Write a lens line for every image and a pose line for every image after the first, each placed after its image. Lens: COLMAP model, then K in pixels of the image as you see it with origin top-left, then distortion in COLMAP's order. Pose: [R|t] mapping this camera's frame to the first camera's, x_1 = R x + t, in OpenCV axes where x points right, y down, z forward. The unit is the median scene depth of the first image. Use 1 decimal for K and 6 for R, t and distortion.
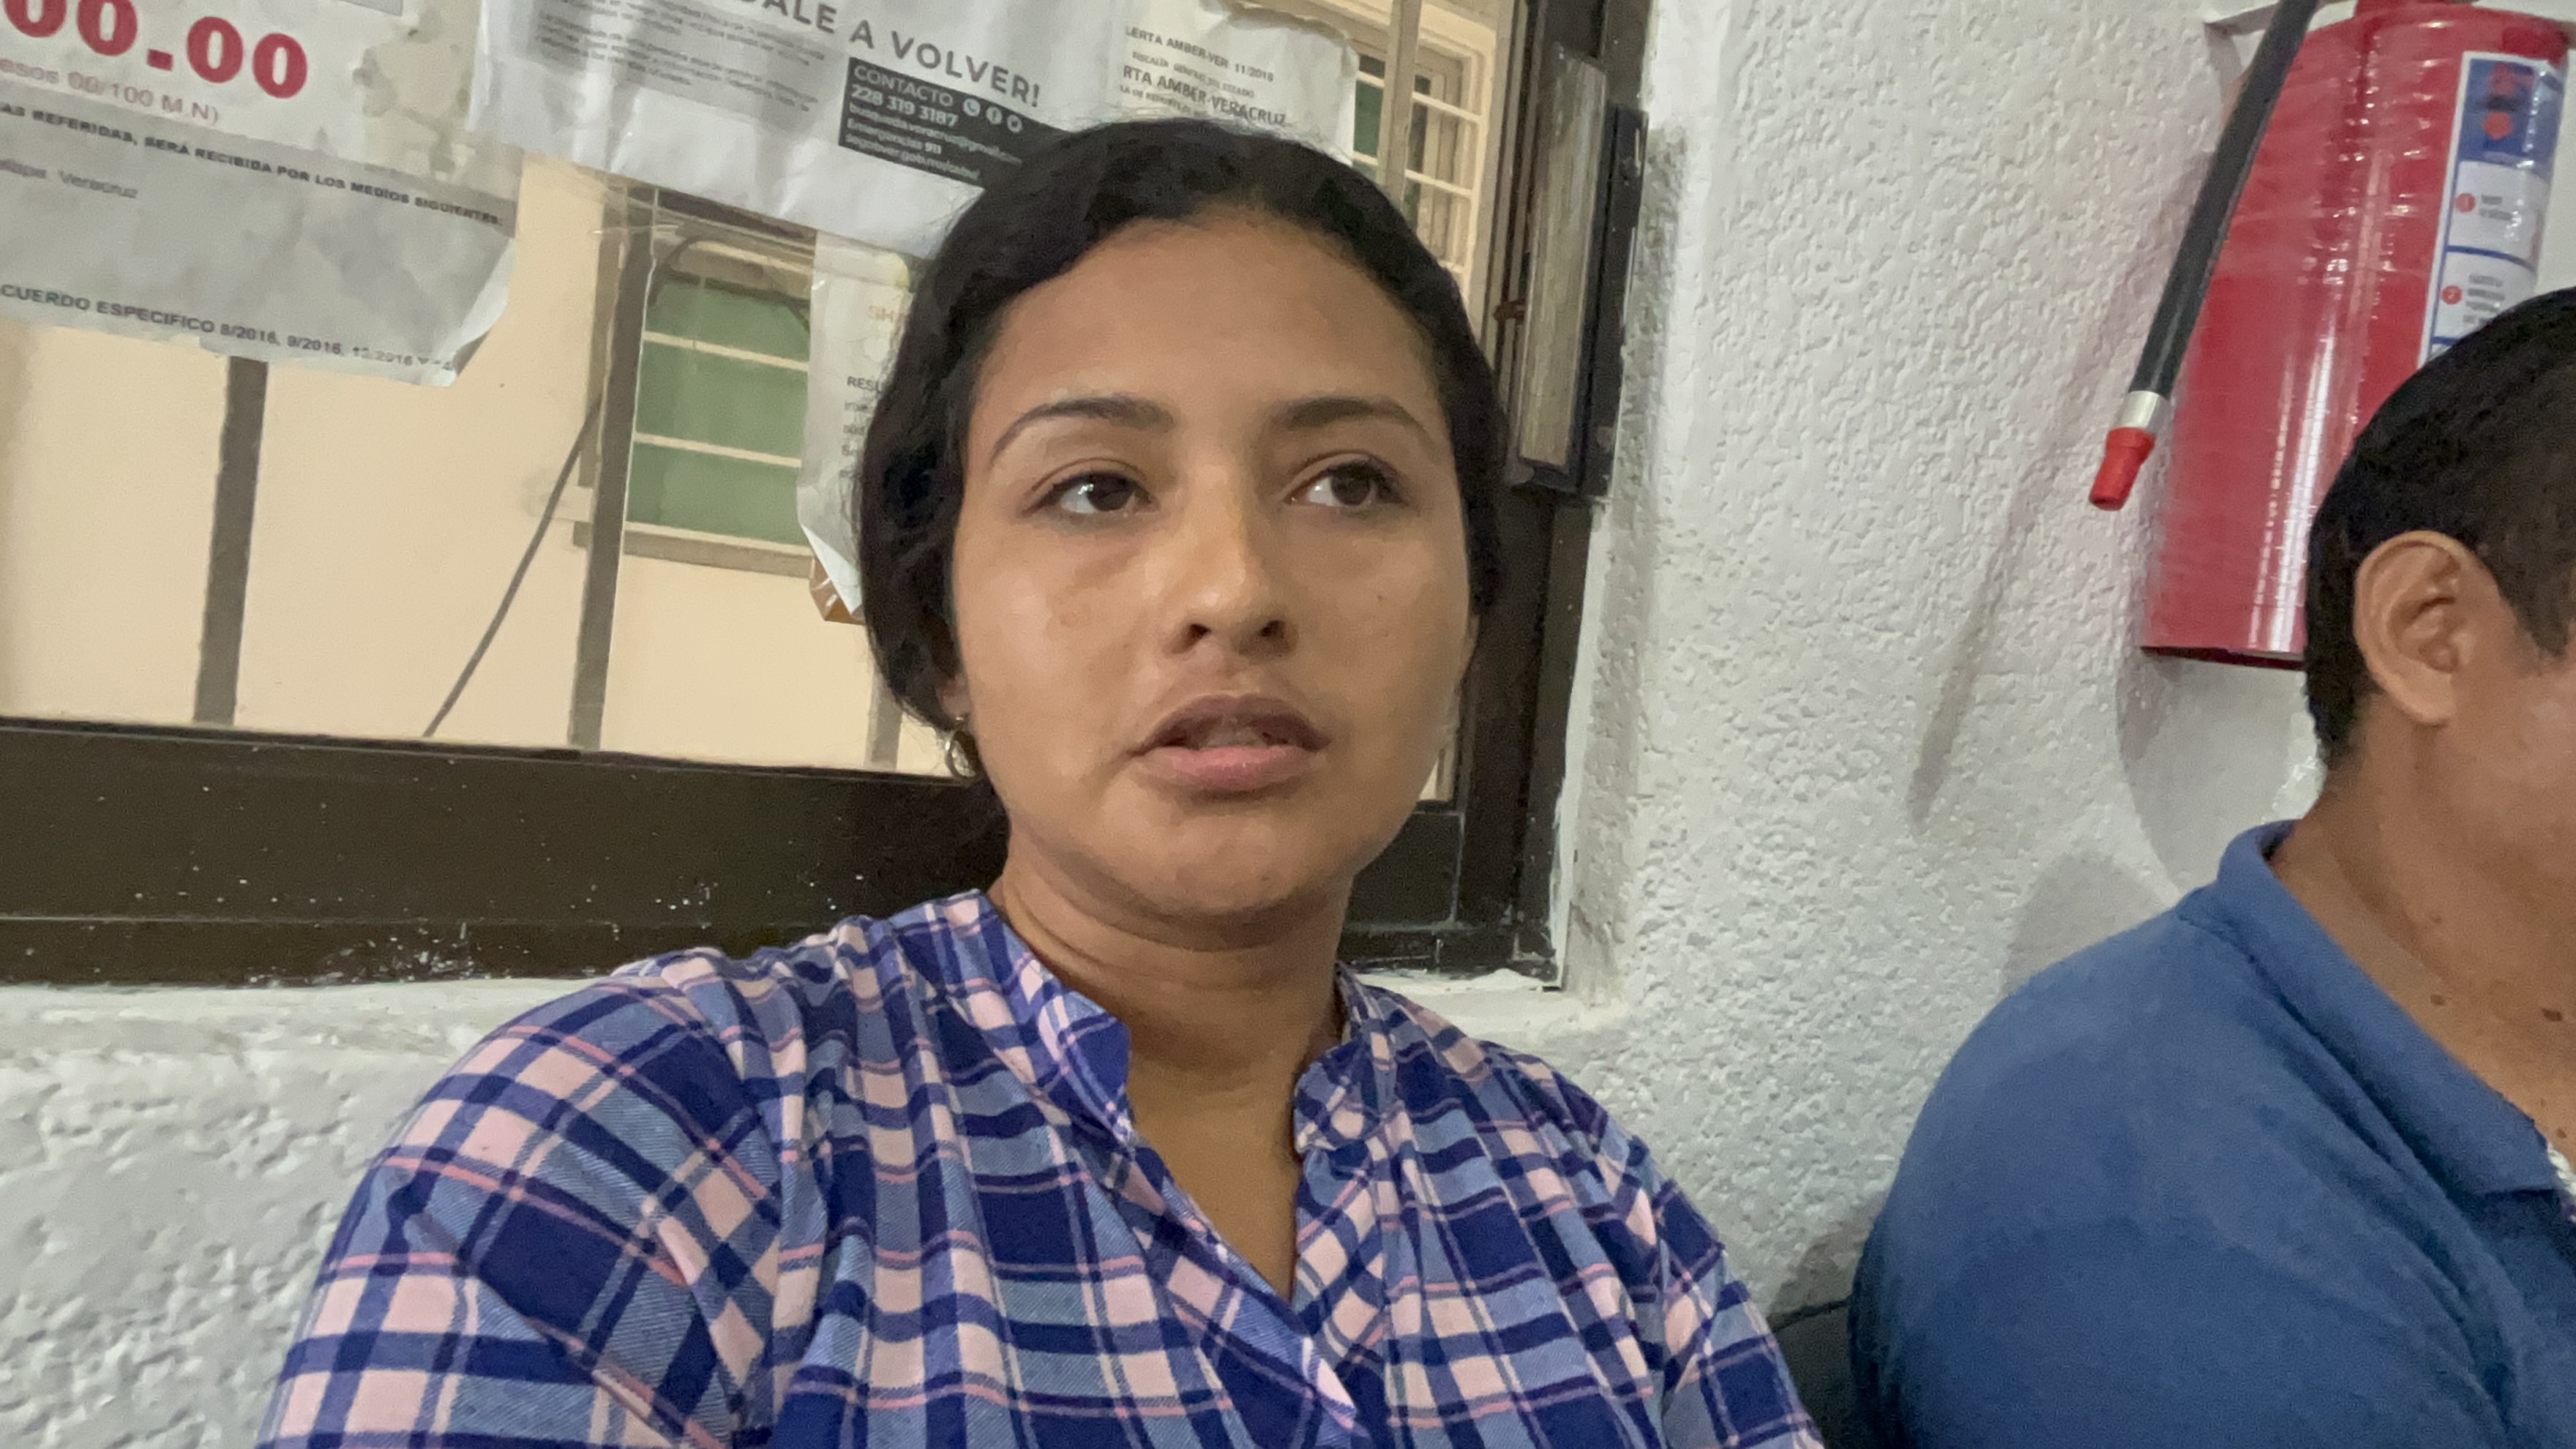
lens RADIAL K [[1490.8, 0, 1287.4], [0, 1490.8, 729.2], [0, 0, 1]] dist [0.004921, 0.000993]
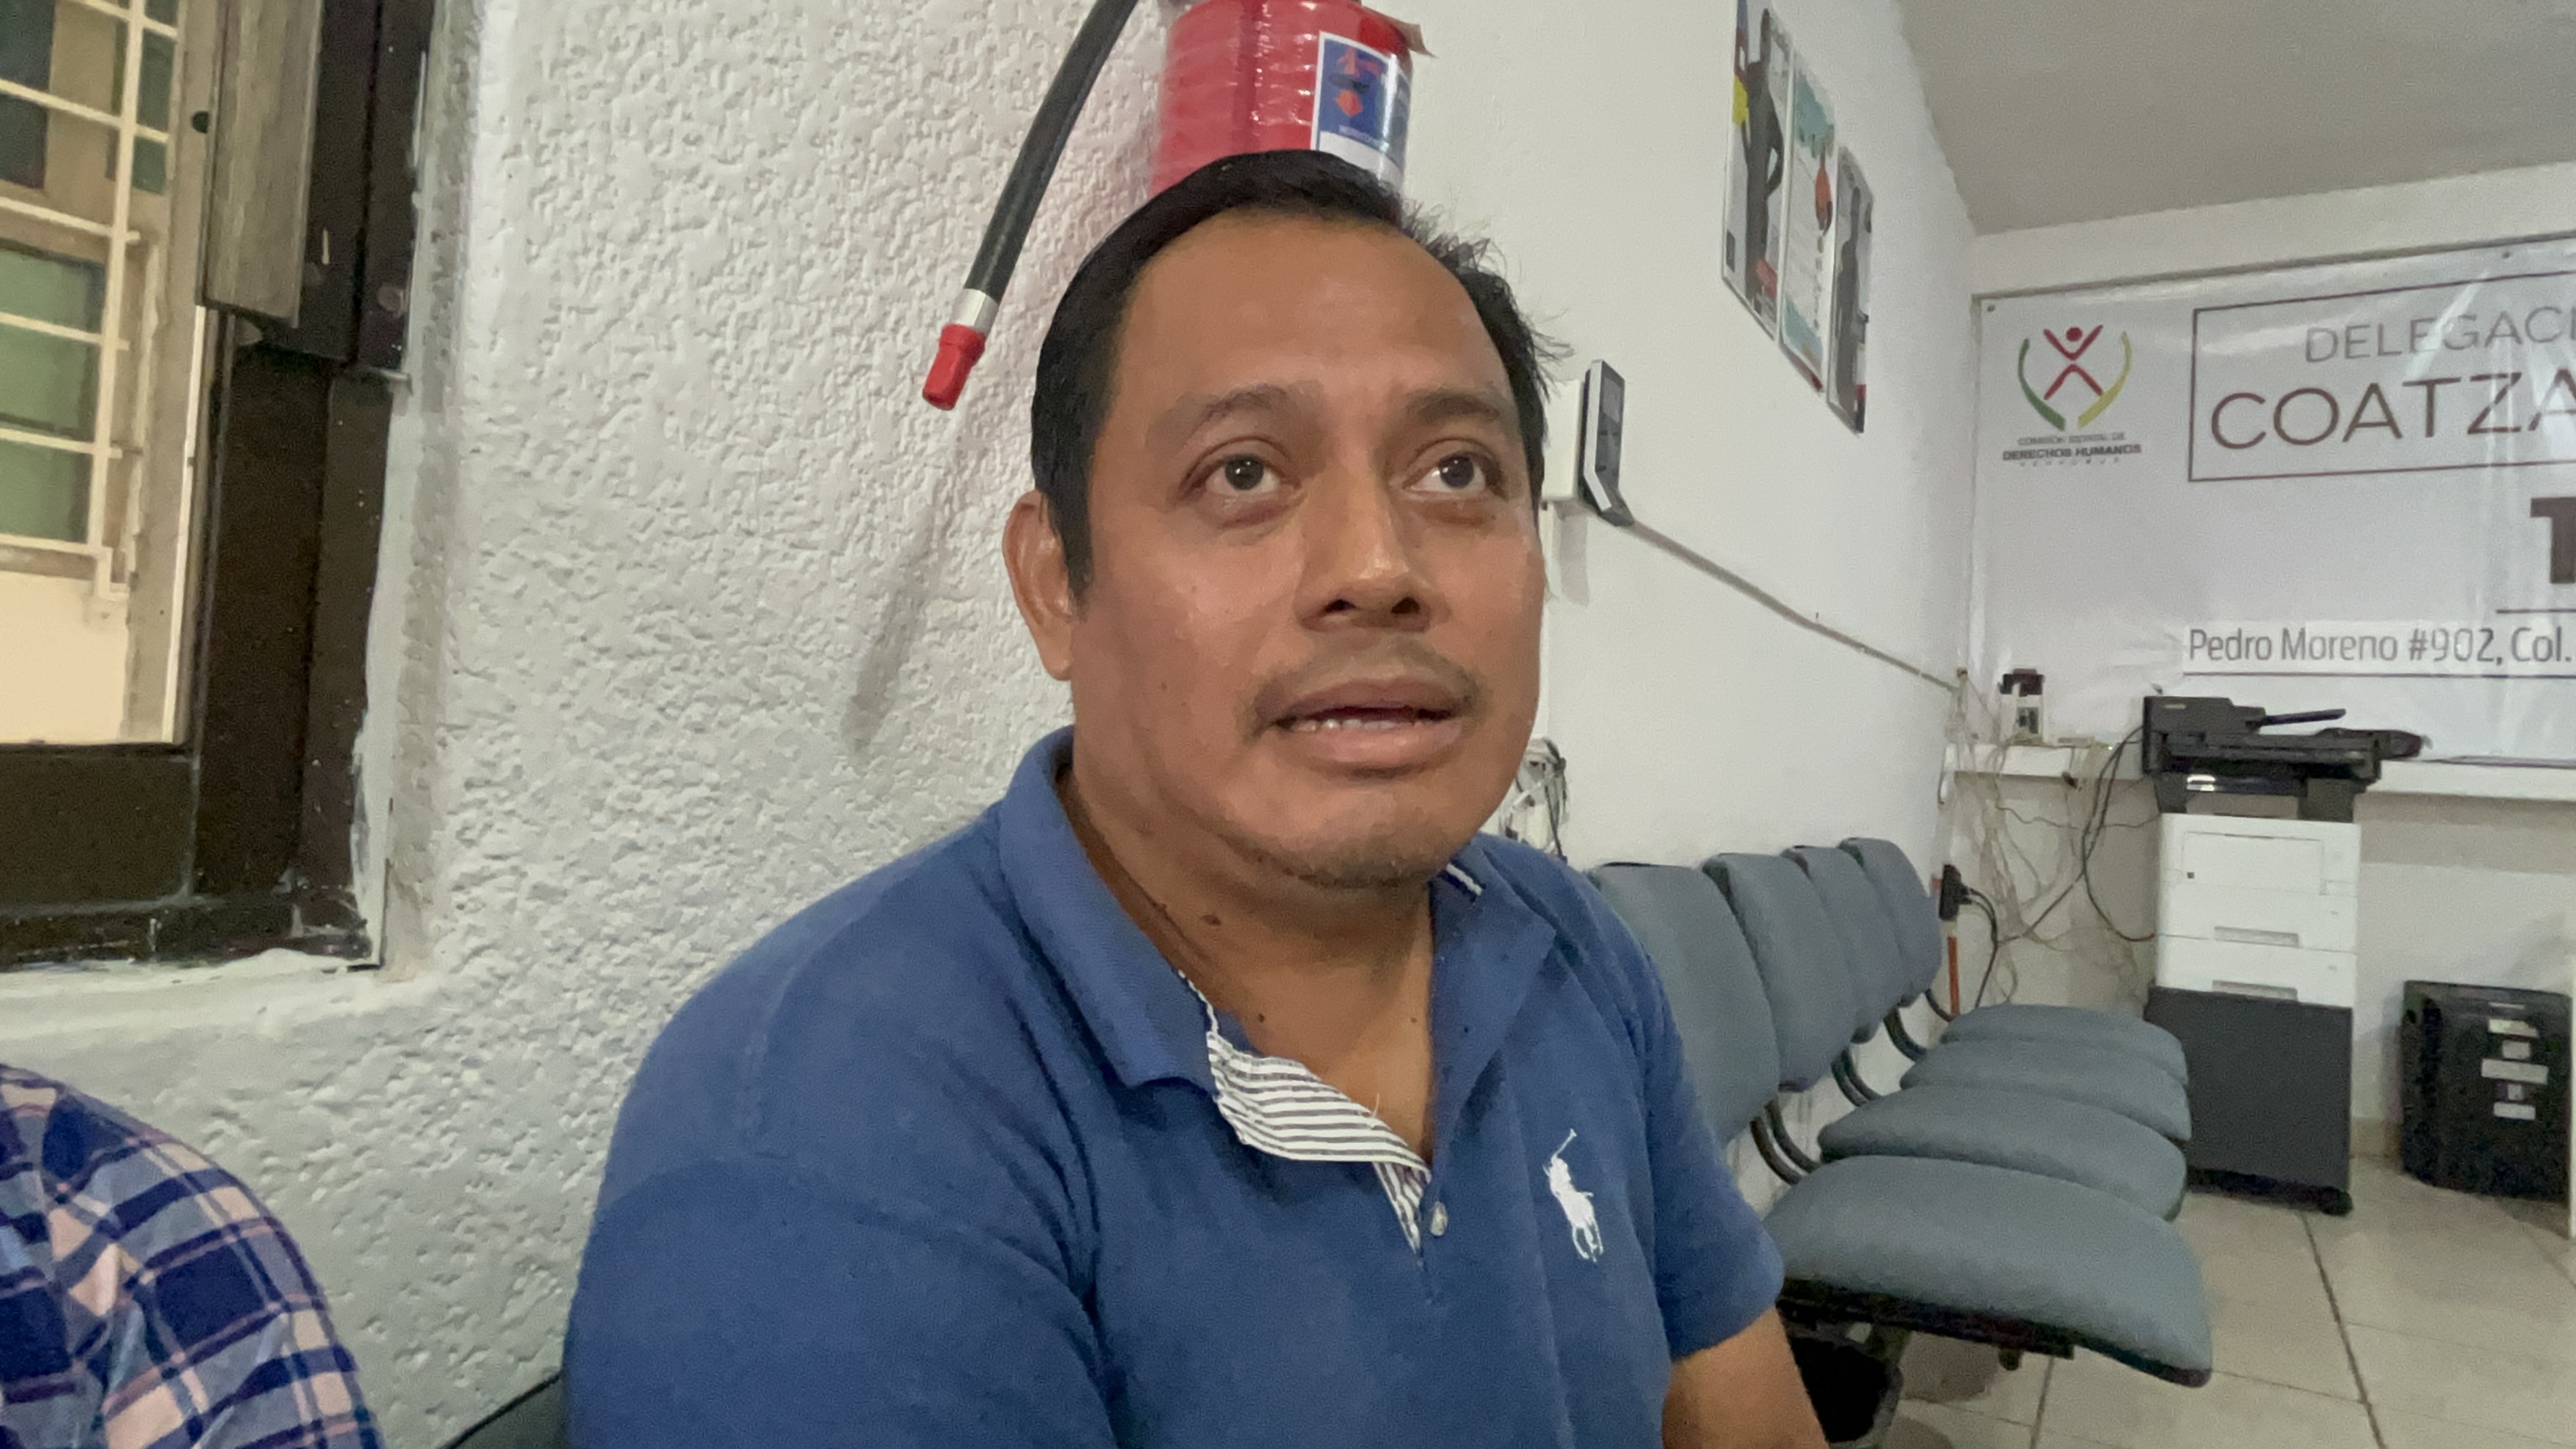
lens RADIAL K [[1490.8, 0, 1289.2], [0, 1490.8, 721.3], [0, 0, 1]] dist [0.004921, 0.000993]
pose [[0.894405, -0.033922, 0.445970, 0.269557], [0.032904, 0.999408, 0.010029, 0.046141], [-0.446047, 0.005705, 0.894992, 0.029260]]
